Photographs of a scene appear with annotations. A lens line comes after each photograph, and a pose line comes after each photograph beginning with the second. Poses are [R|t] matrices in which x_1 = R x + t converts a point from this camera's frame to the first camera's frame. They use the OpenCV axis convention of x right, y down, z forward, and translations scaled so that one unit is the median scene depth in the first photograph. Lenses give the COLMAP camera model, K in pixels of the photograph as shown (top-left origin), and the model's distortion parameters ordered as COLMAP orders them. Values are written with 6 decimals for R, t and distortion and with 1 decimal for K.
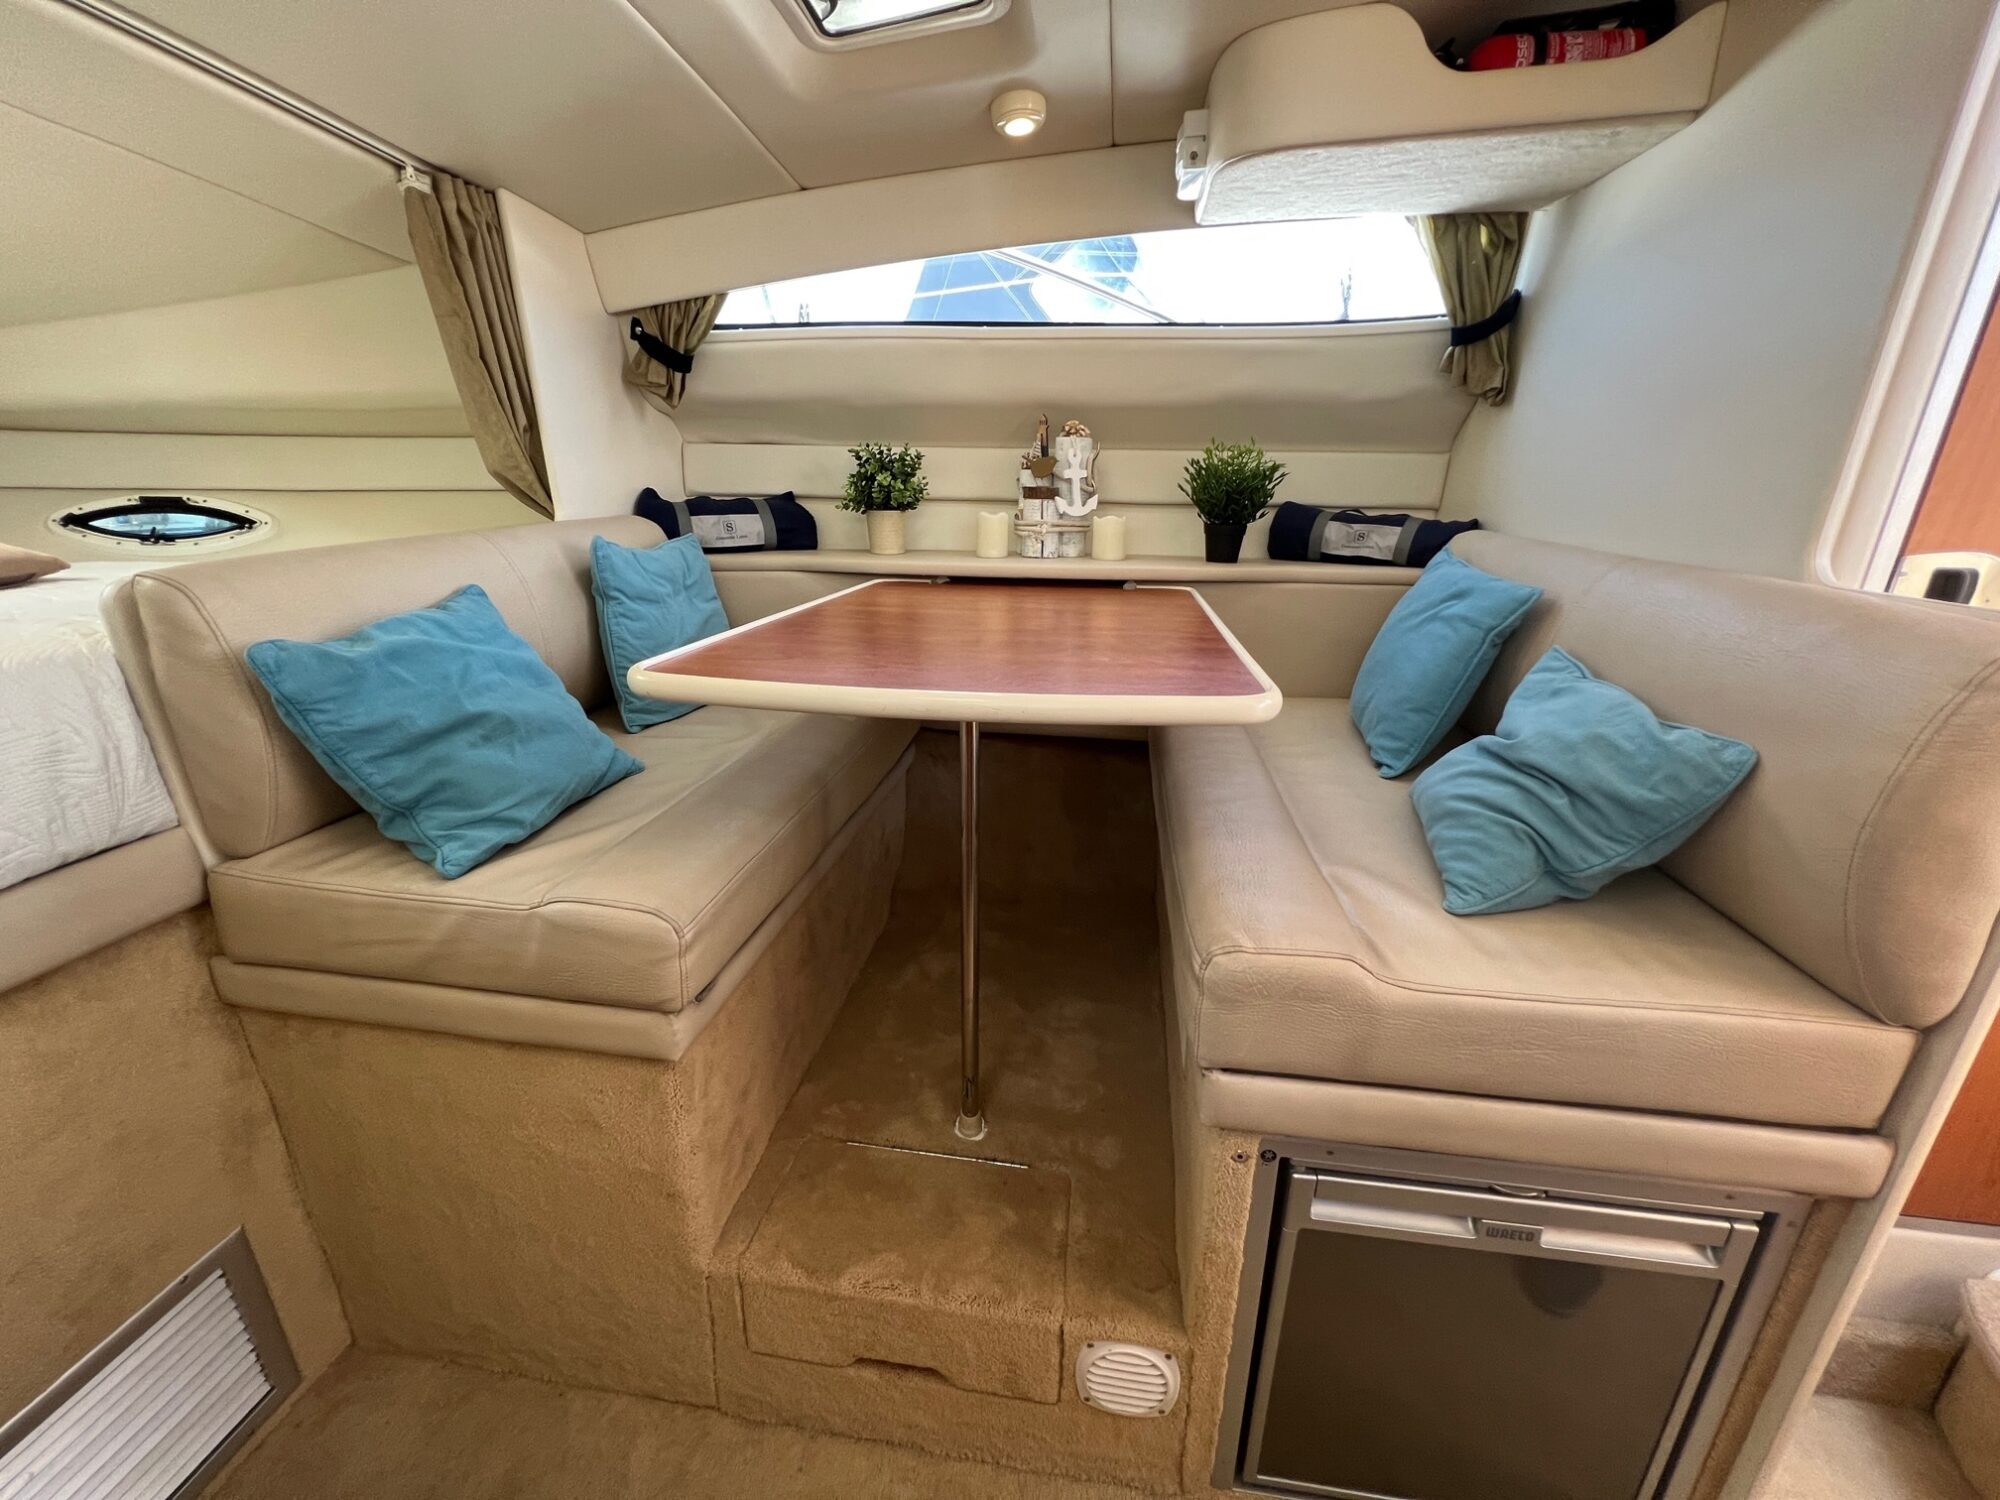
lens RADIAL K [[799.5, 0, 1000.0], [0, 799.5, 750.0], [0, 0, 1]] dist [-0.002410, 0.000301]
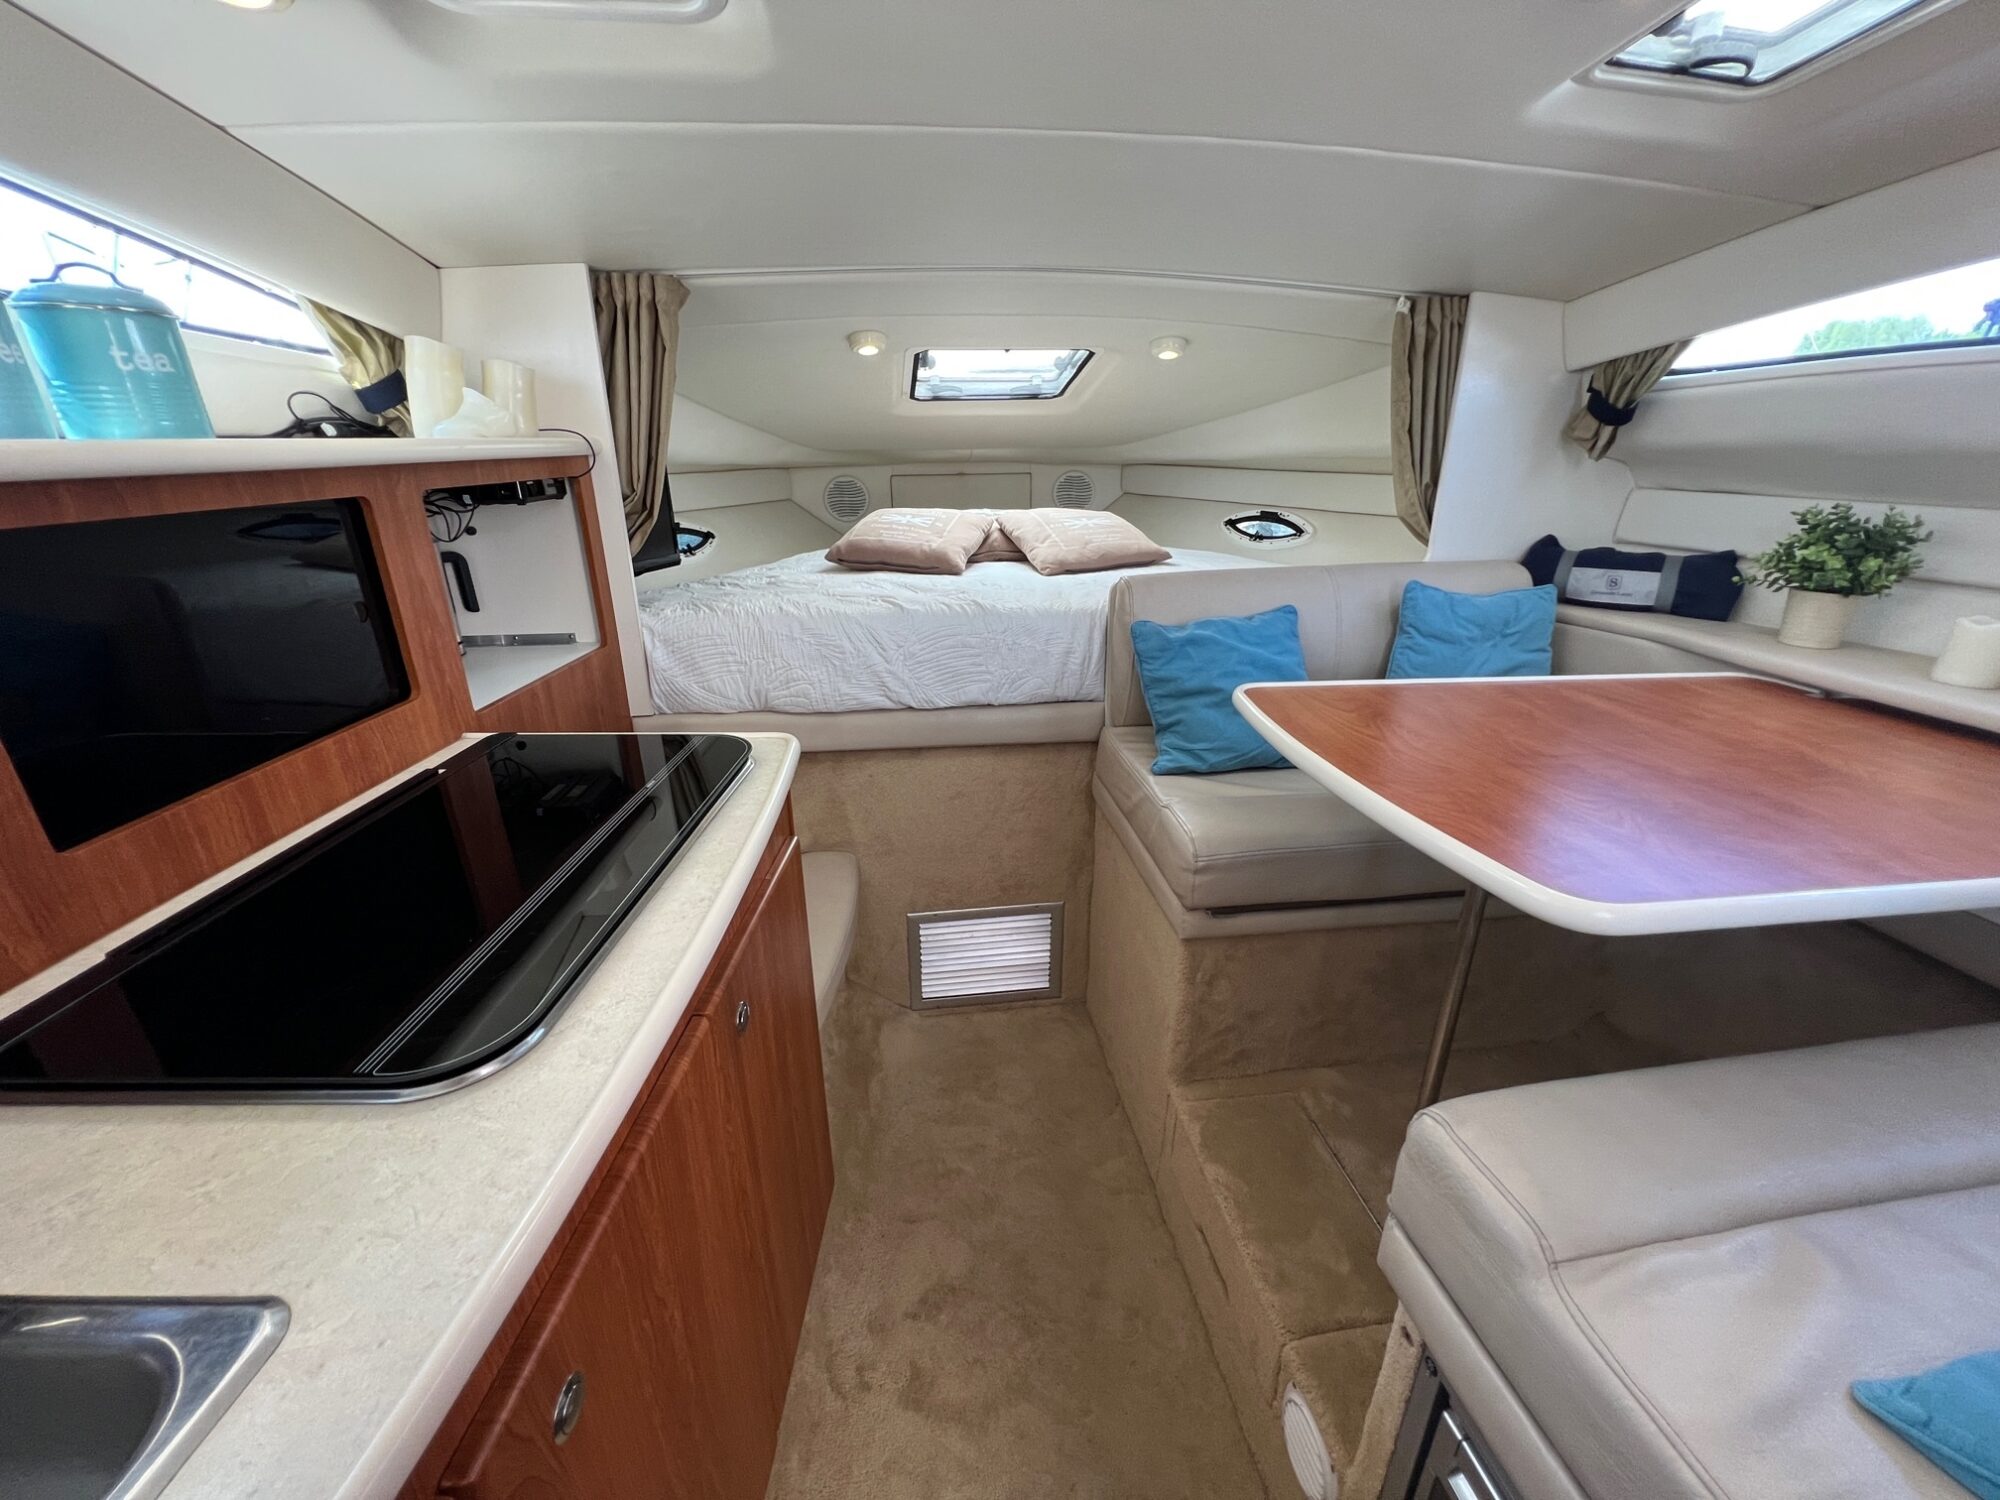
lens RADIAL K [[800.4, 0, 1000.0], [0, 800.4, 750.0], [0, 0, 1]] dist [-0.001248, -0.000128]
pose [[0.288421, 0.332331, -0.897981, 0.471066], [-0.310983, 0.919506, 0.240413, -0.124703], [0.905595, 0.209916, 0.368554, 0.041318]]
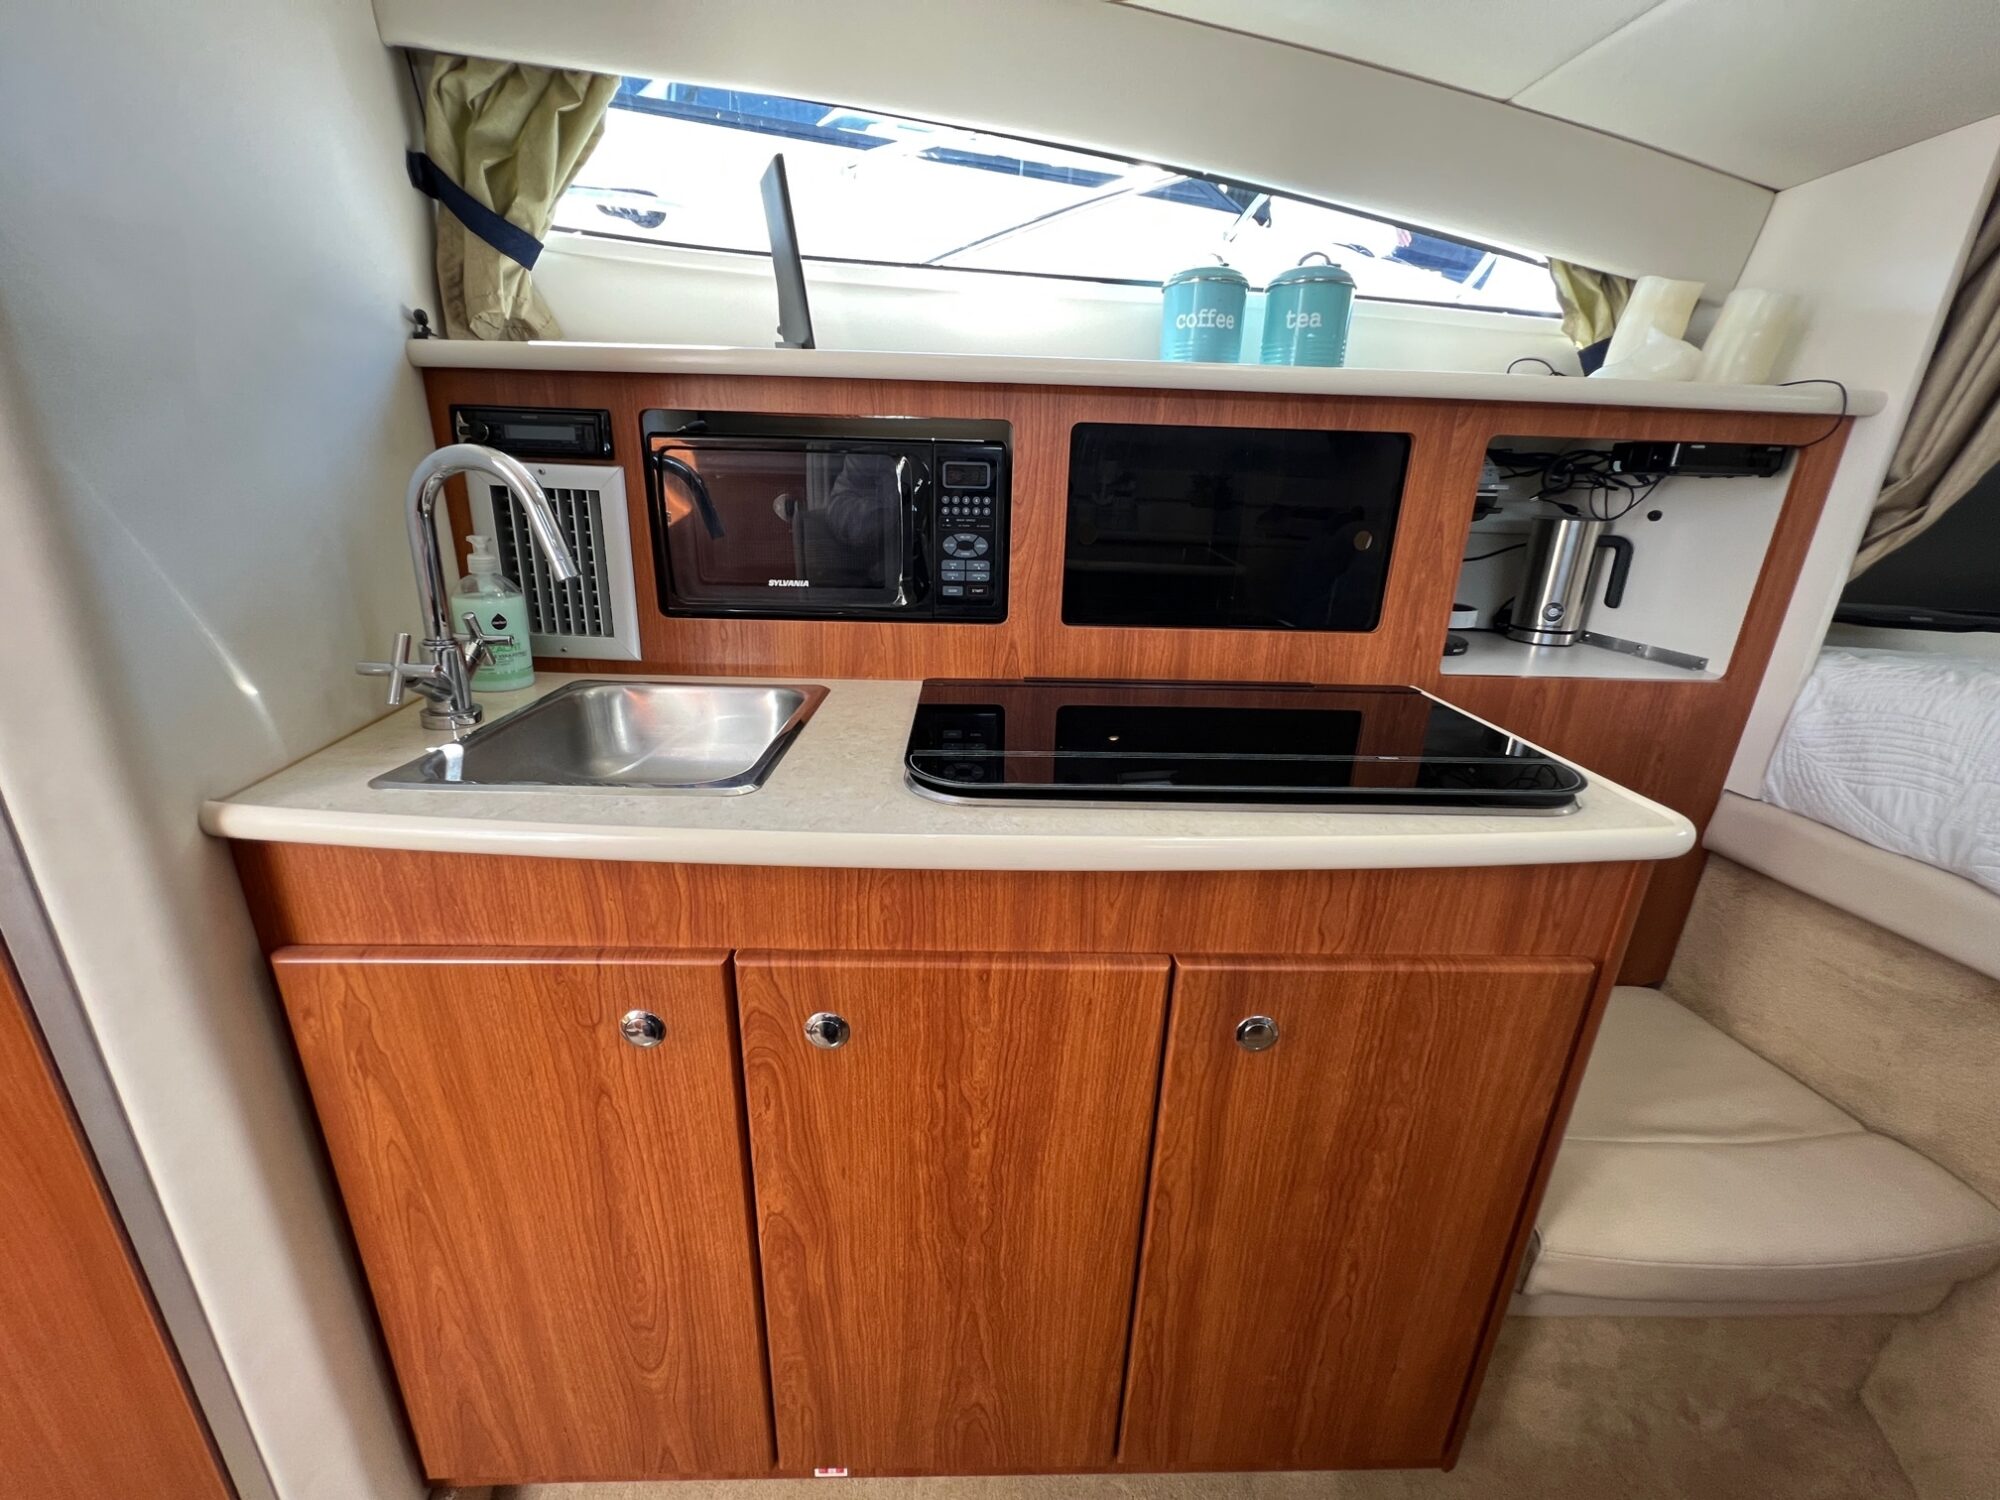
lens RADIAL K [[800.4, 0, 1000.0], [0, 800.4, 750.0], [0, 0, 1]] dist [-0.001248, -0.000128]
pose [[-0.945772, 0.064810, -0.318301, 0.222959], [-0.147038, 0.788340, 0.597411, -0.140945], [0.289647, 0.611816, -0.736061, 0.350689]]
